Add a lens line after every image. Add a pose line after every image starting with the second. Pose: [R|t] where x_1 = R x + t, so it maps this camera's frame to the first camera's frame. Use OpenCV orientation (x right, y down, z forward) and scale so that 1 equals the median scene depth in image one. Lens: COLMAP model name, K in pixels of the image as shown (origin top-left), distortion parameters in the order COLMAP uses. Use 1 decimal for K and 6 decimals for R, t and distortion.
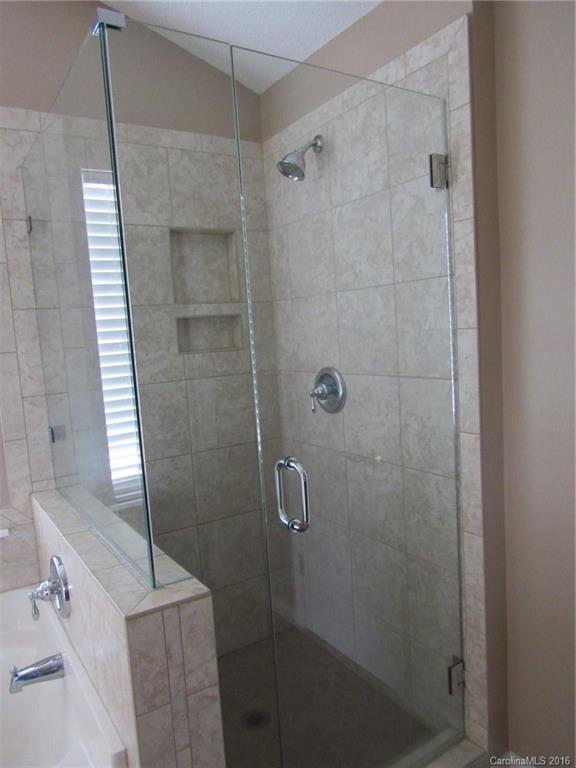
lens RADIAL K [[557.9, 0, 289.5], [0, 557.9, 385.0], [0, 0, 1]] dist [-0.019080, 0.001960]
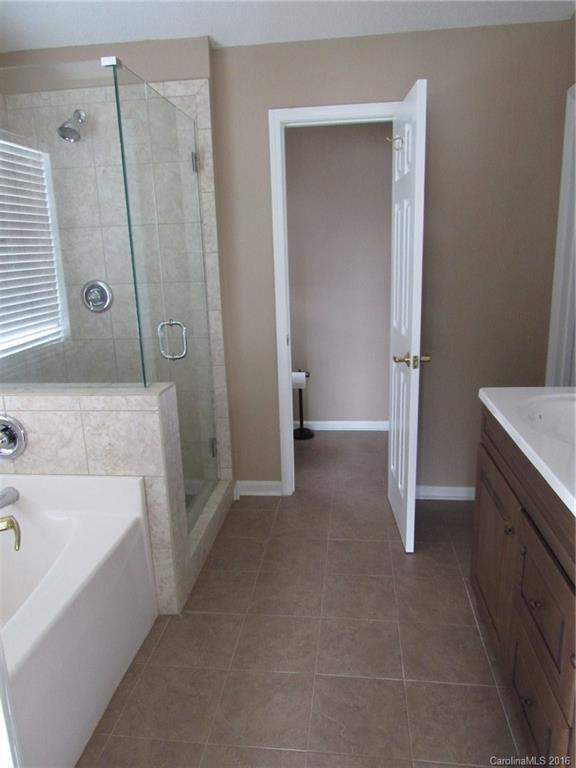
lens RADIAL K [[557.9, 0, 286.3], [0, 557.9, 382.8], [0, 0, 1]] dist [-0.019080, 0.001960]
pose [[0.642285, -0.135819, 0.754336, -0.952250], [0.068598, 0.990411, 0.119916, 0.118909], [-0.763390, -0.025274, 0.645443, -0.381748]]
